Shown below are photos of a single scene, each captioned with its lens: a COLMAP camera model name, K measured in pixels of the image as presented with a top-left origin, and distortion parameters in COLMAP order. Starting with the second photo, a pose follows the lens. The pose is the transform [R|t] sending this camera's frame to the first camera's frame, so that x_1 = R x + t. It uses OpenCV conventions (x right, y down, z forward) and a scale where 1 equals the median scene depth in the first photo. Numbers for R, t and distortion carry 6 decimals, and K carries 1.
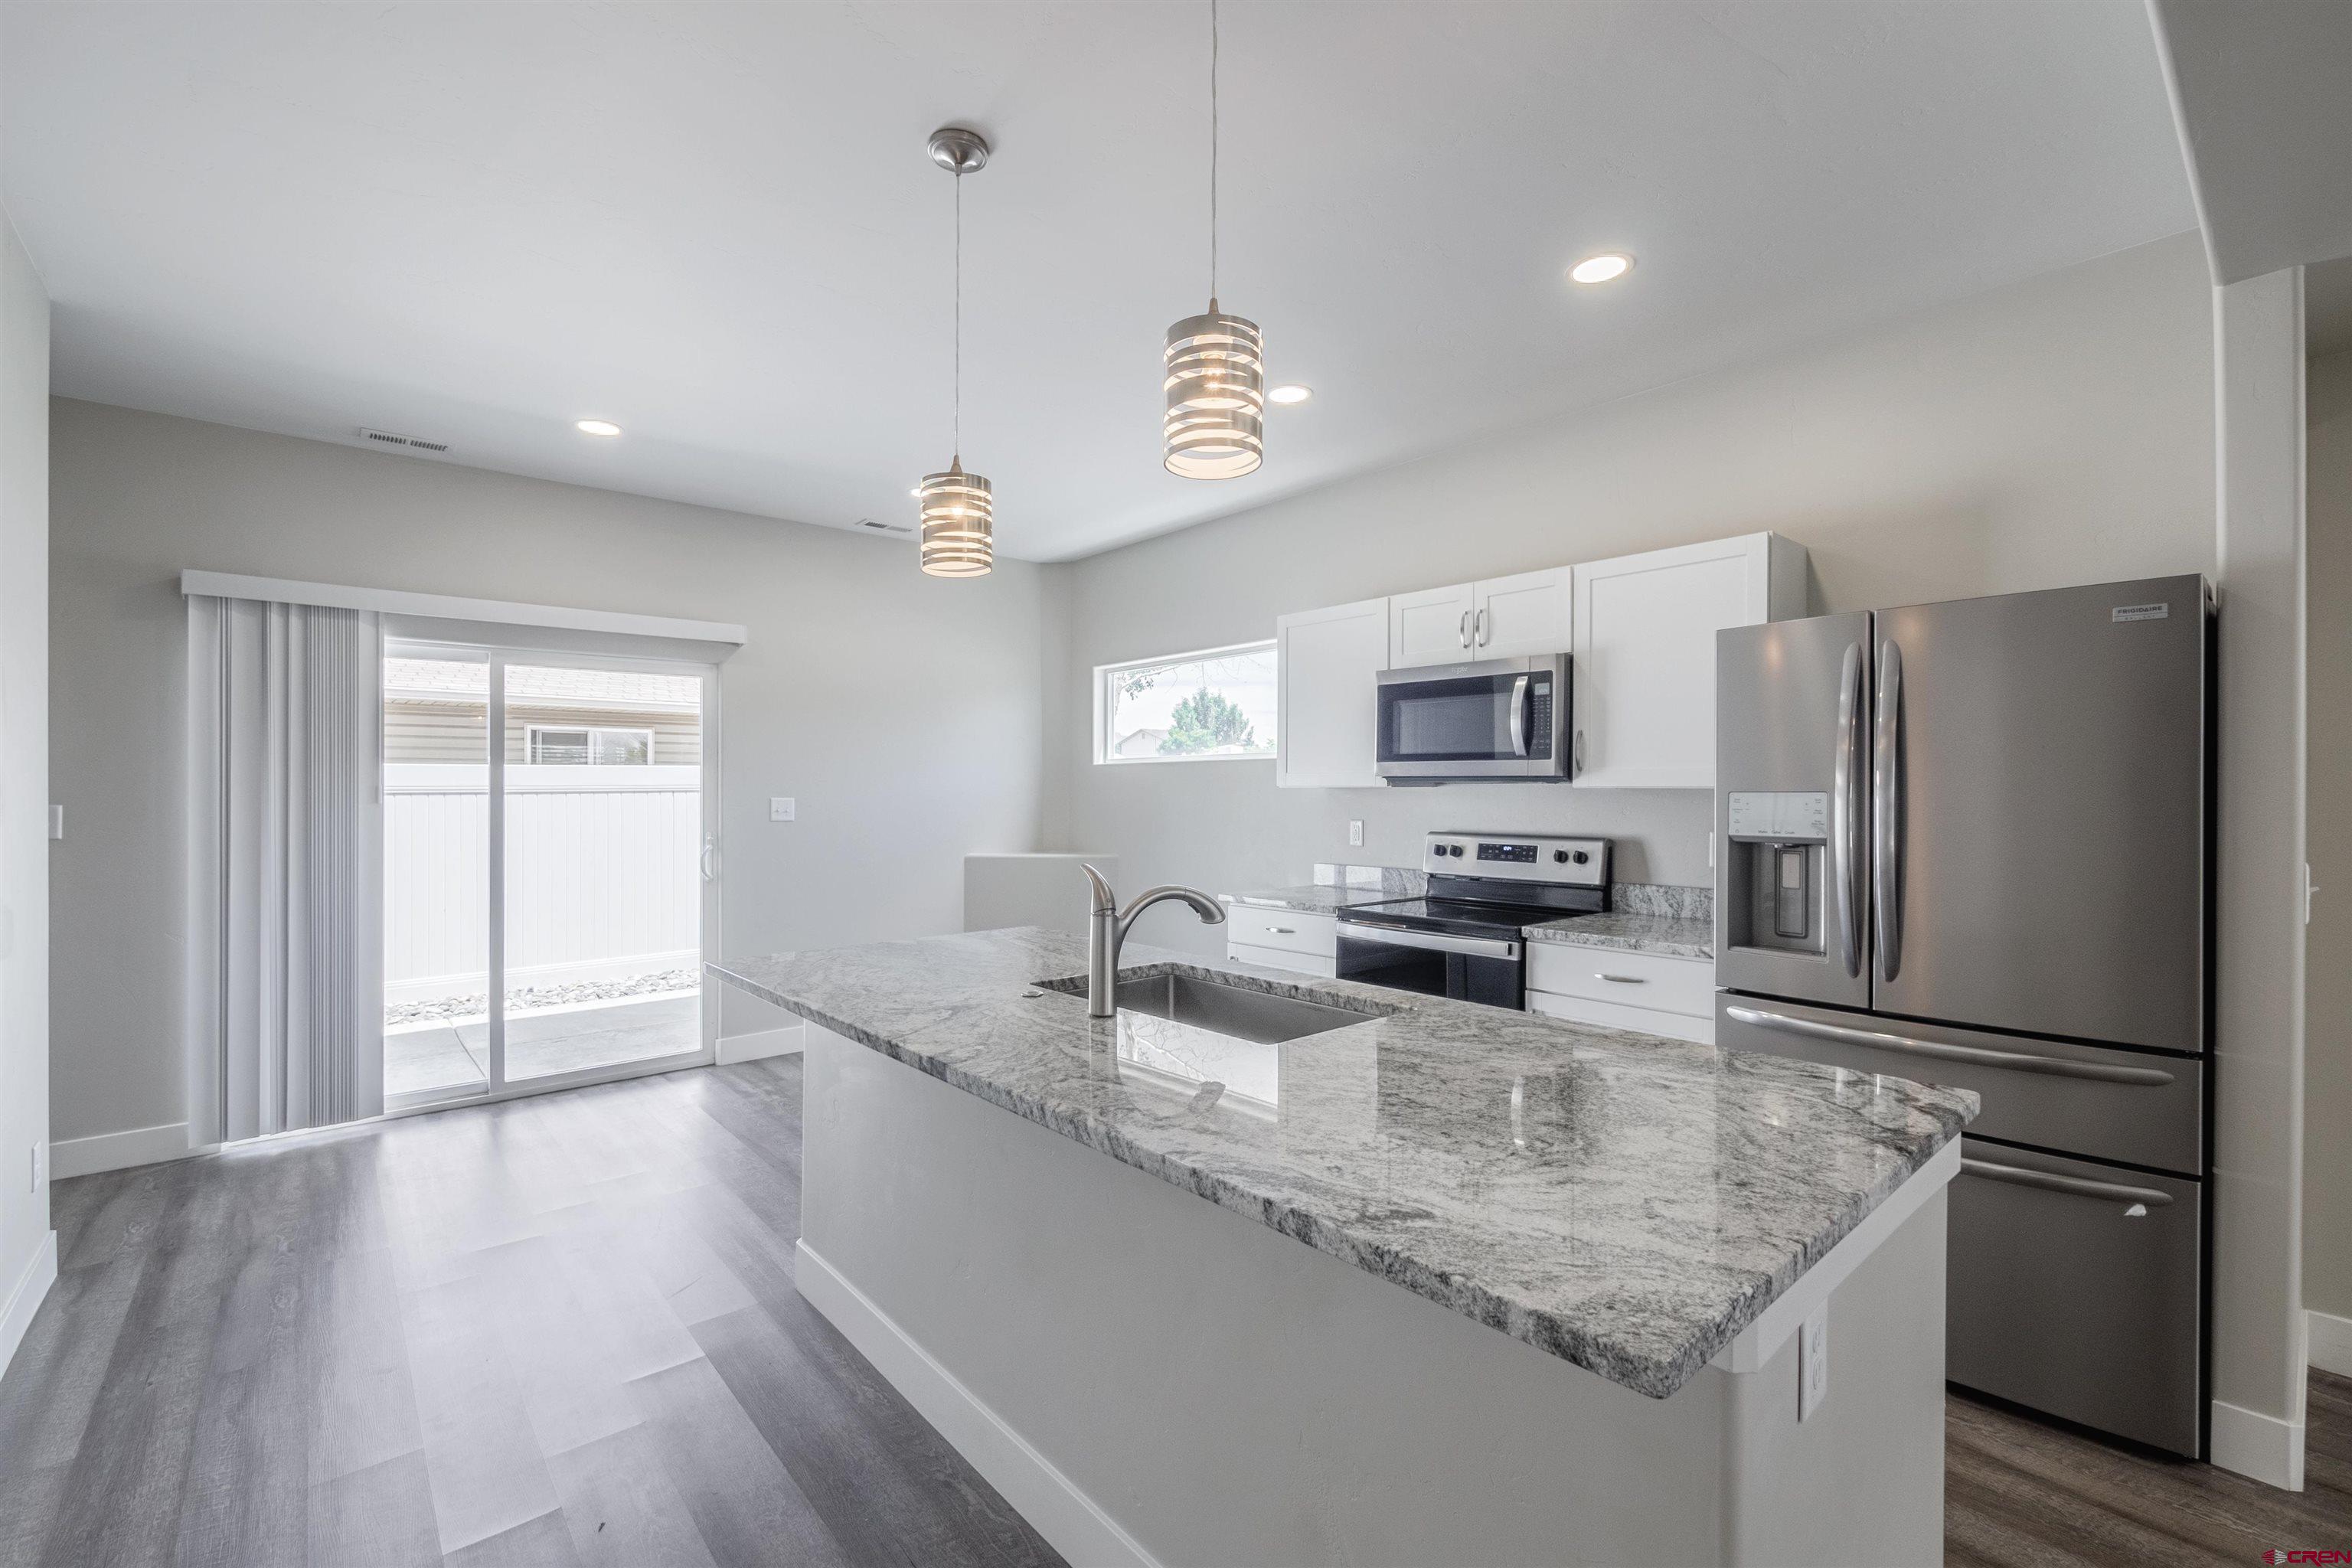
lens RADIAL K [[1003.8, 0, 1195.1], [0, 1003.8, 793.5], [0, 0, 1]] dist [-0.004674, 0.000852]
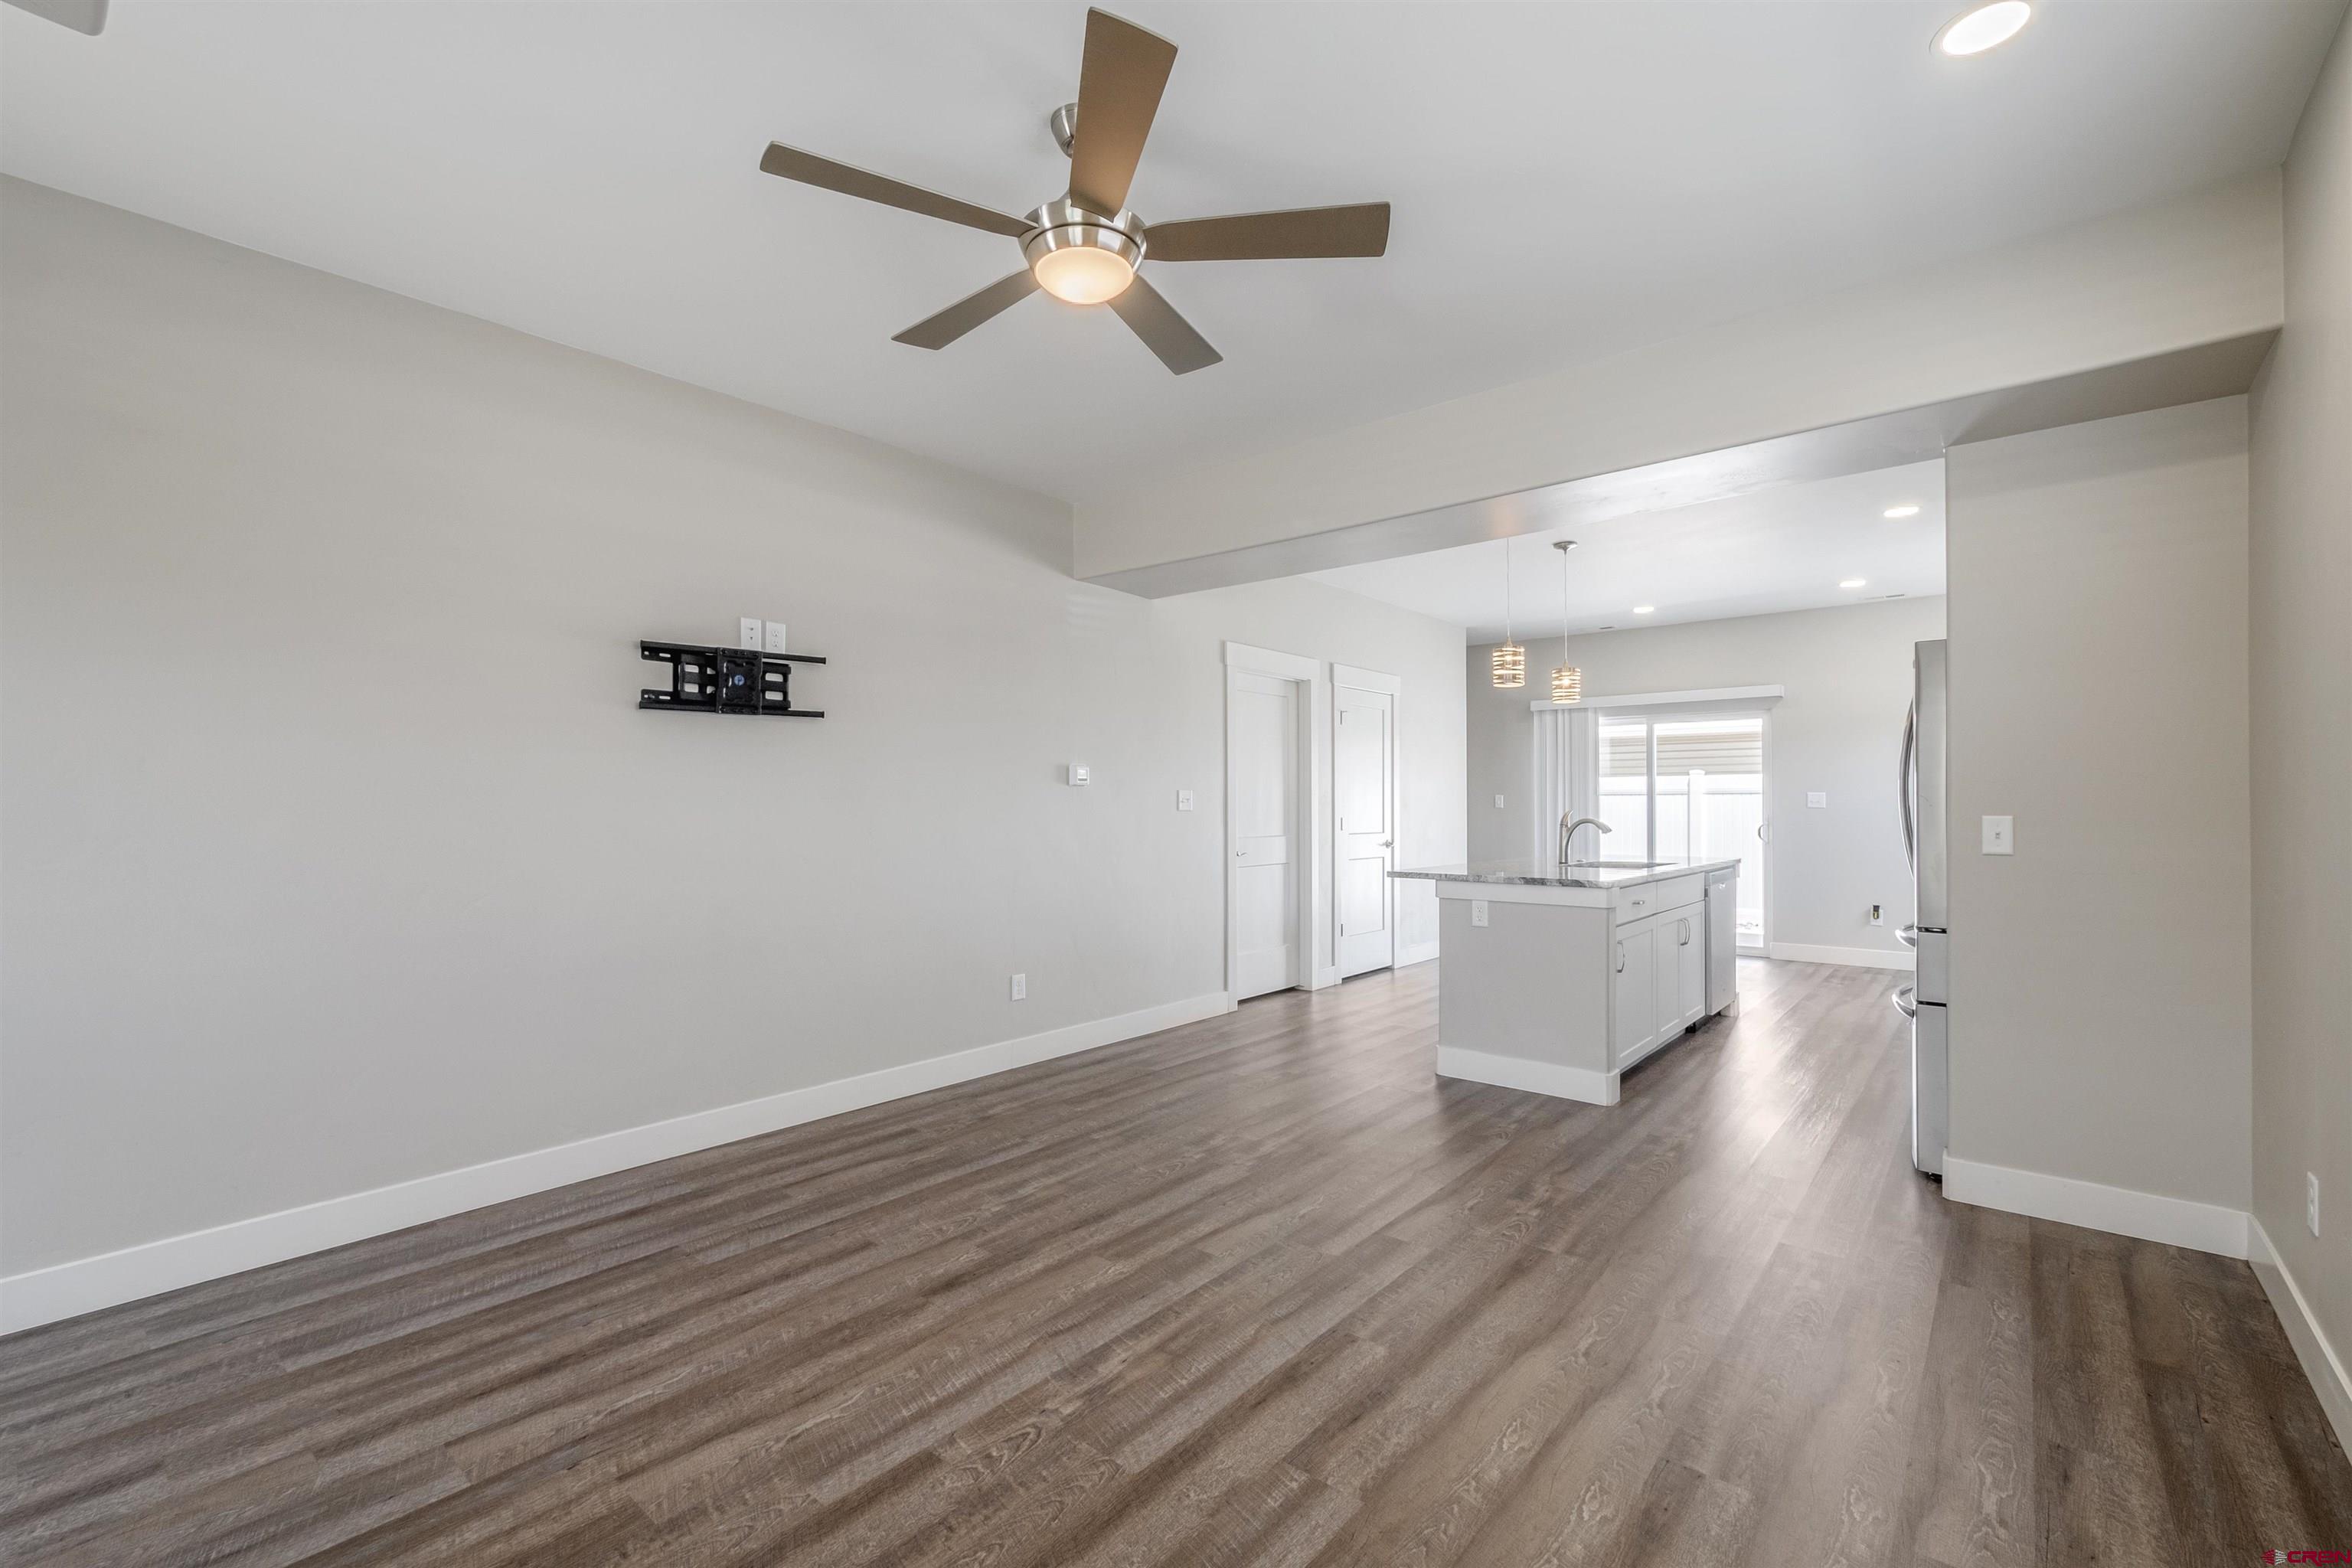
lens RADIAL K [[1003.8, 0, 1162.5], [0, 1003.8, 795.5], [0, 0, 1]] dist [-0.004674, 0.000852]
pose [[0.140392, -0.004575, -0.990085, 1.272859], [-0.003028, 0.999983, -0.005050, 0.025679], [0.990091, 0.003707, 0.140376, -0.247150]]
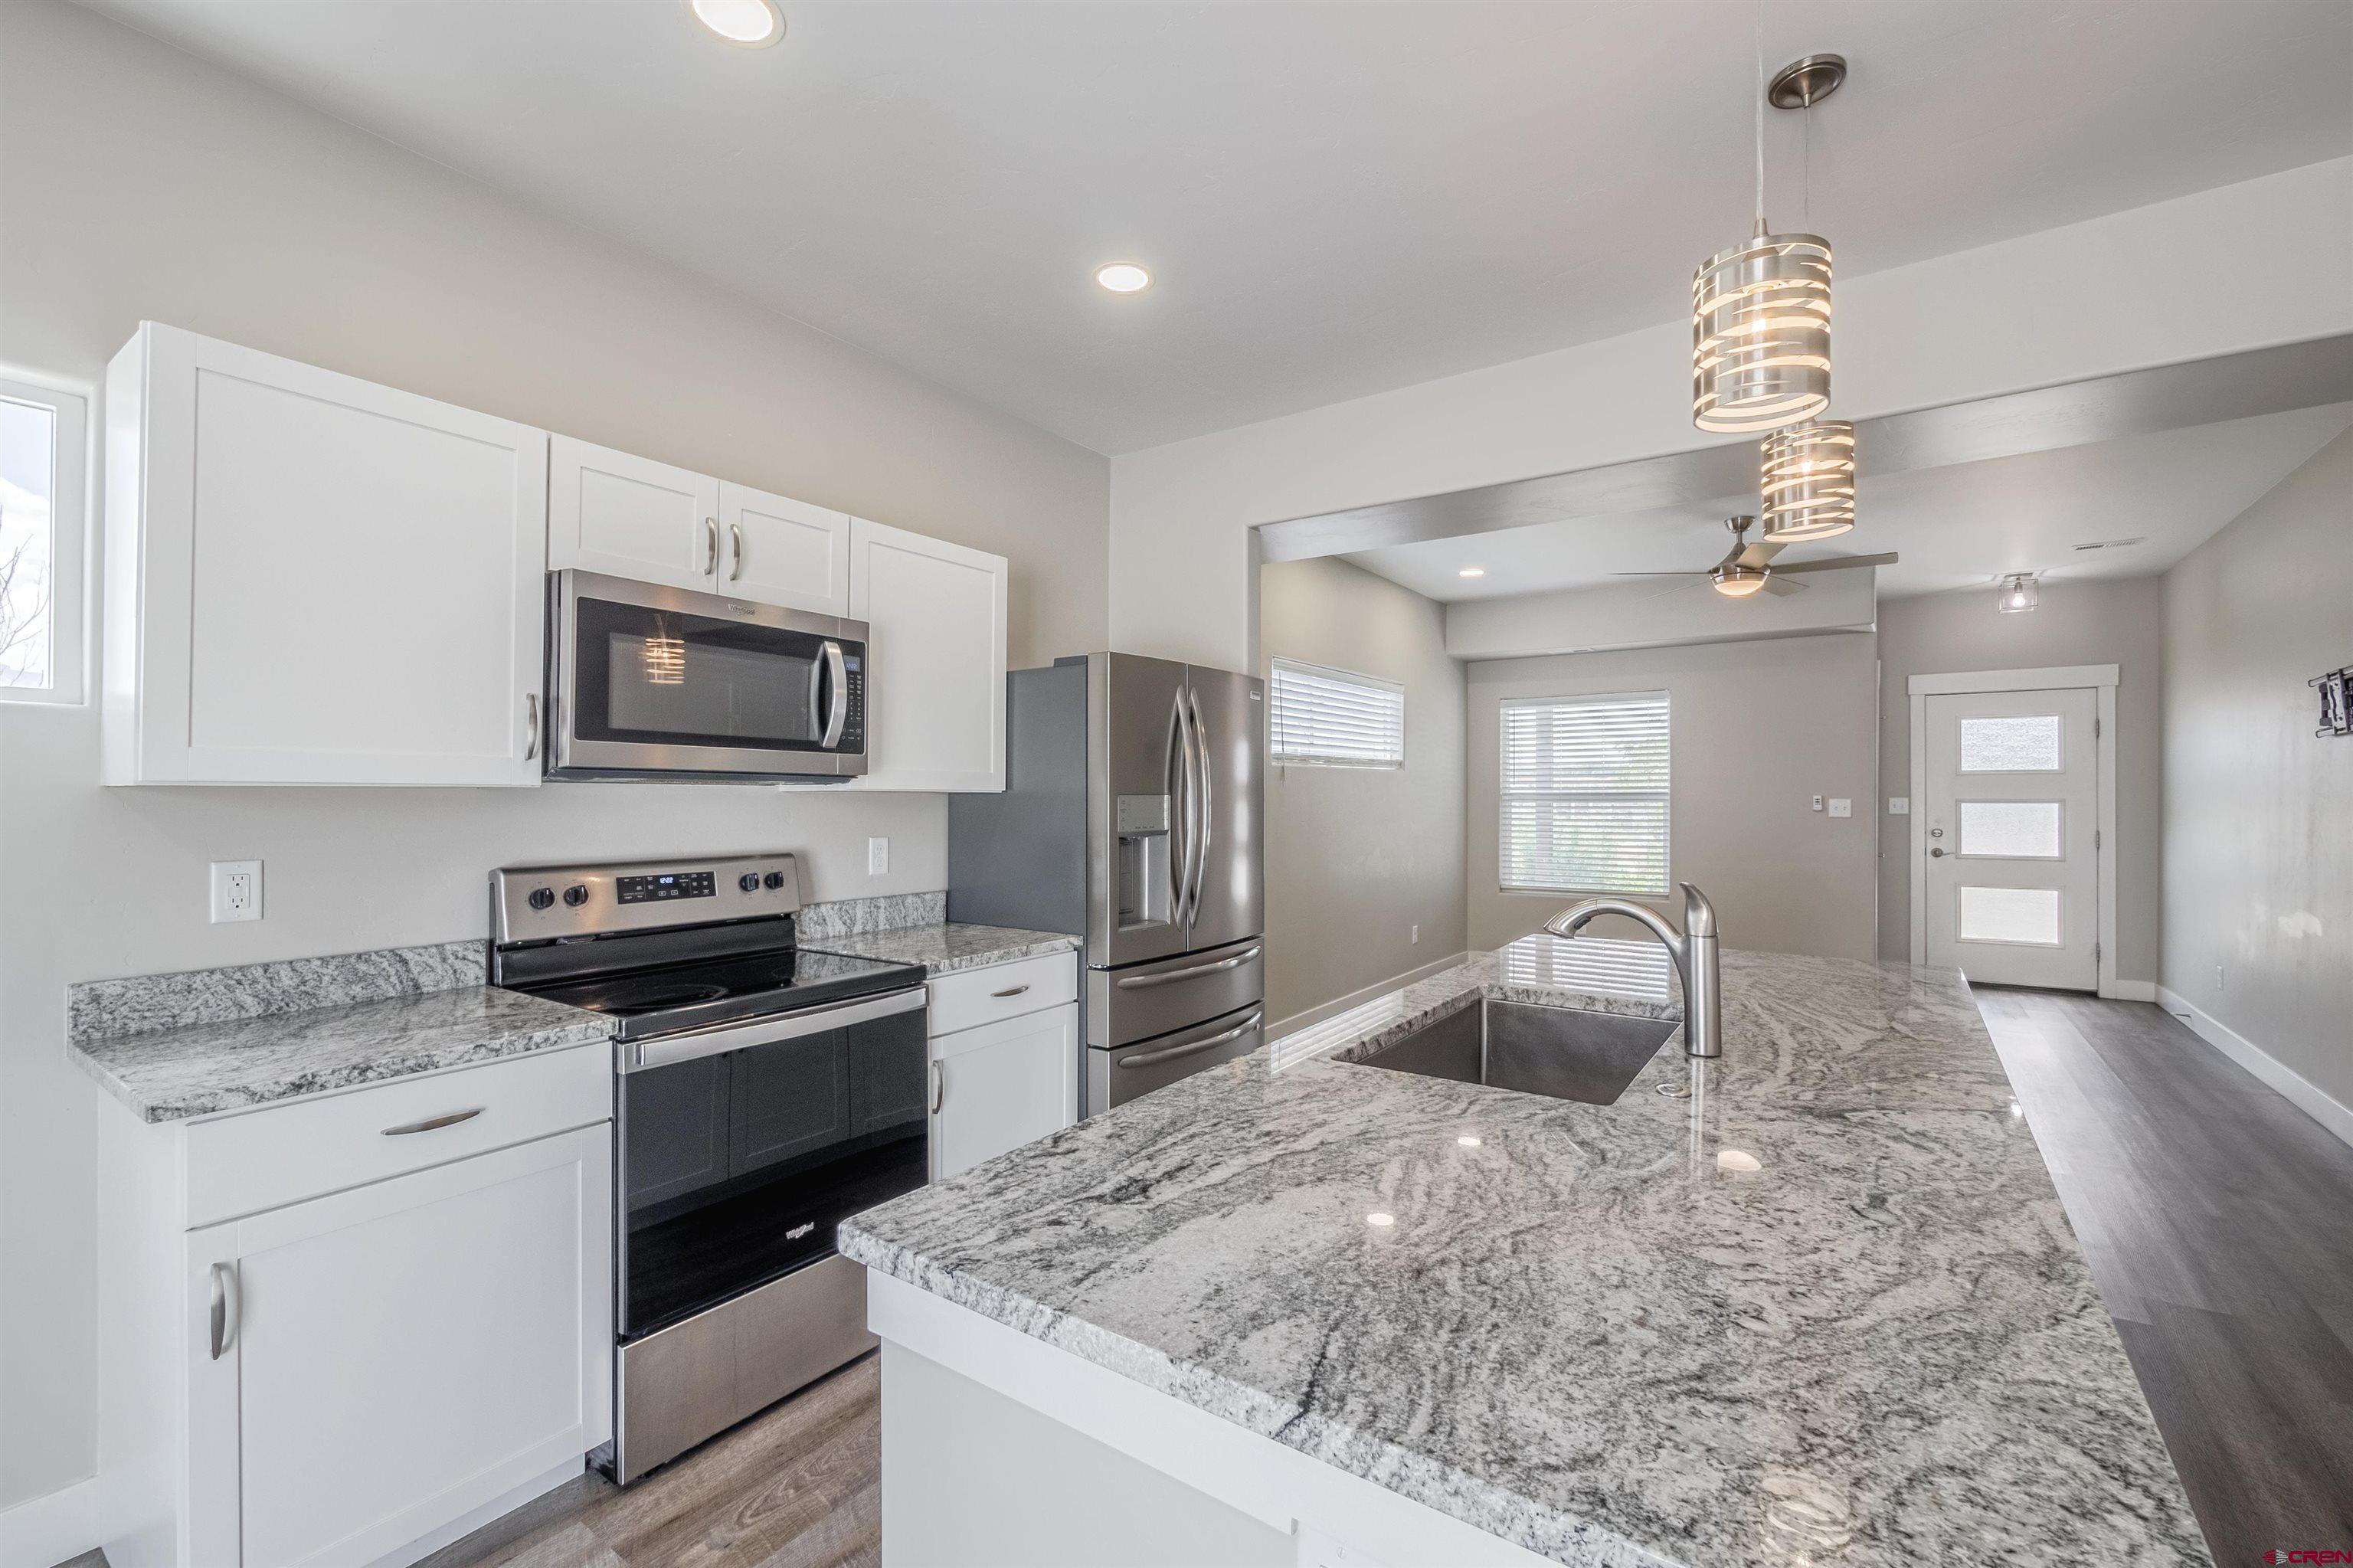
lens RADIAL K [[1004.2, 0, 1171.3], [0, 1004.2, 794.3], [0, 0, 1]] dist [-0.004674, 0.000852]
pose [[-0.234050, 0.003728, 0.972217, -0.422455], [0.004927, 0.999984, -0.002648, 0.000720], [-0.972212, 0.004170, -0.234065, 0.841133]]
